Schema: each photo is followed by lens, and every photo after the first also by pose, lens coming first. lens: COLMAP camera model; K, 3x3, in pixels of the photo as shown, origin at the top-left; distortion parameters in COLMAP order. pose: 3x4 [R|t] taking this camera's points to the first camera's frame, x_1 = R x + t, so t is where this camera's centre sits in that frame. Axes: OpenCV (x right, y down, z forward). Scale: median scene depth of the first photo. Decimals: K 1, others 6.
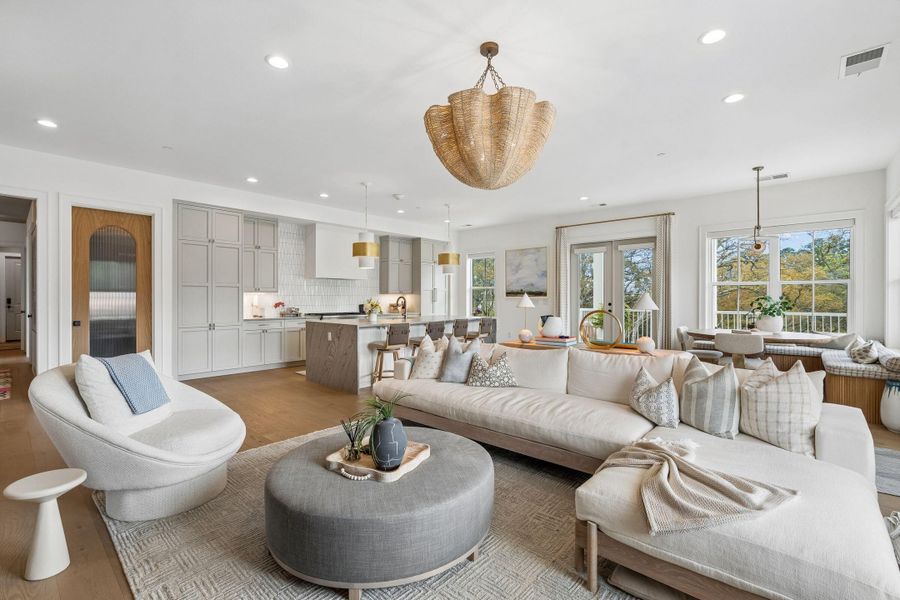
lens RADIAL K [[416.1, 0, 449.8], [0, 416.1, 299.3], [0, 0, 1]] dist [0.010247, -0.000319]
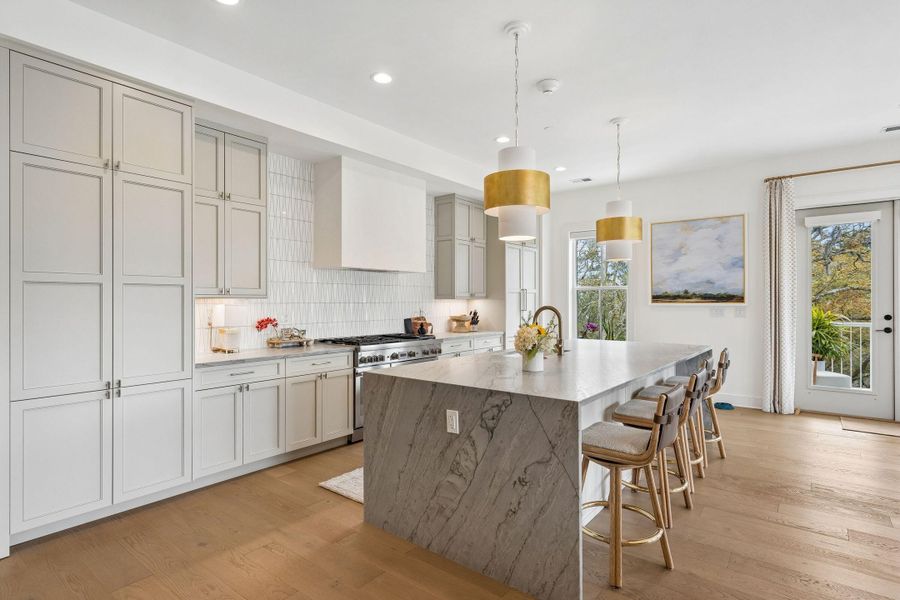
lens RADIAL K [[481.0, 0, 450.7], [0, 481.0, 298.1], [0, 0, 1]] dist [0.022468, 0.000661]
pose [[0.997379, -0.002979, 0.072295, -0.235059], [0.003565, 0.999962, -0.007972, -0.010908], [-0.072269, 0.008208, 0.997351, 0.427240]]
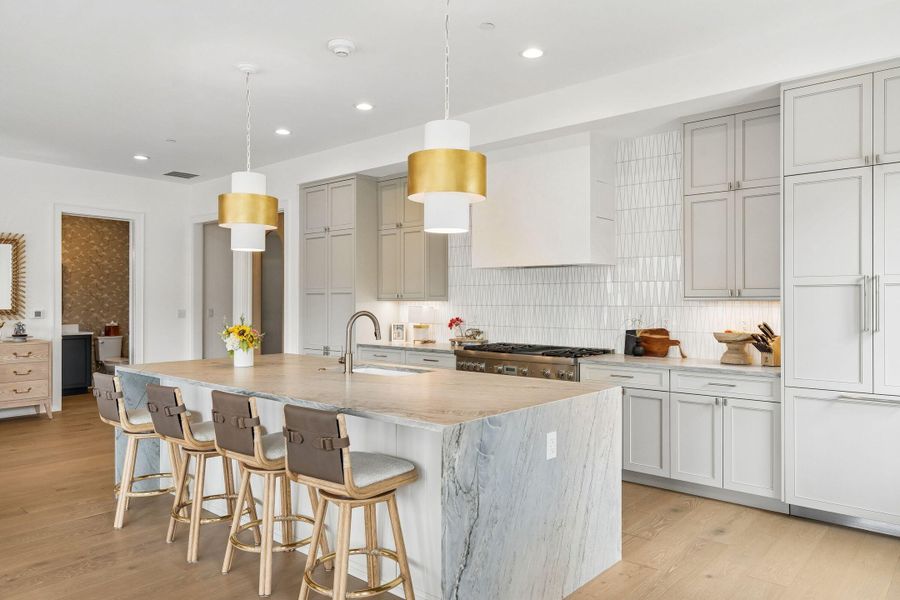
lens RADIAL K [[614.9, 0, 444.9], [0, 614.9, 297.1], [0, 0, 1]] dist [0.022270, 0.000767]
pose [[0.006105, -0.006128, -0.999963, 0.385046], [-0.001697, 0.999980, -0.006138, -0.015299], [0.999980, 0.001734, 0.006094, 0.964371]]
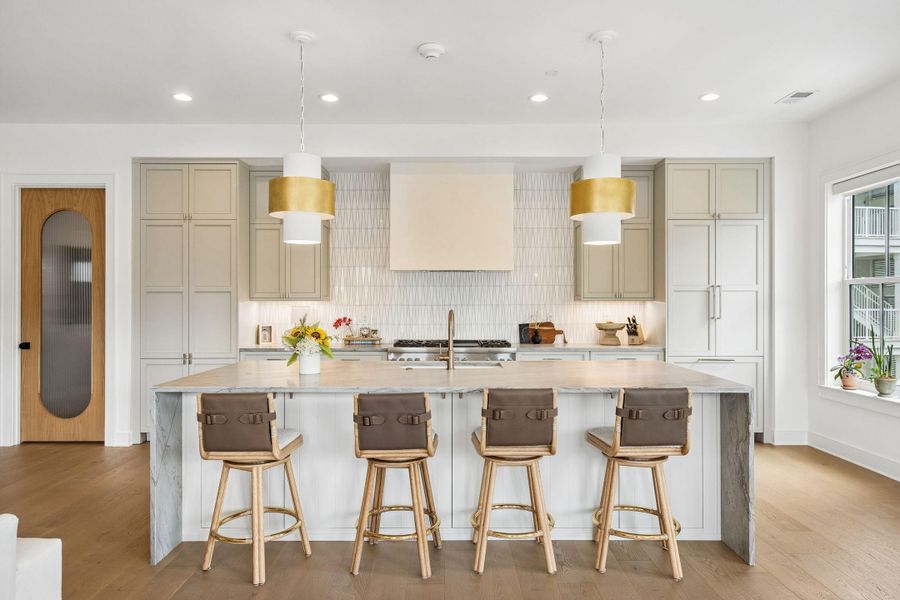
lens RADIAL K [[614.9, 0, 444.7], [0, 614.9, 299.3], [0, 0, 1]] dist [0.022270, 0.000767]
pose [[0.661714, -0.000945, -0.749755, 0.283516], [-0.001289, 0.999996, -0.002398, -0.015440], [0.749755, 0.002553, 0.661711, 0.554428]]
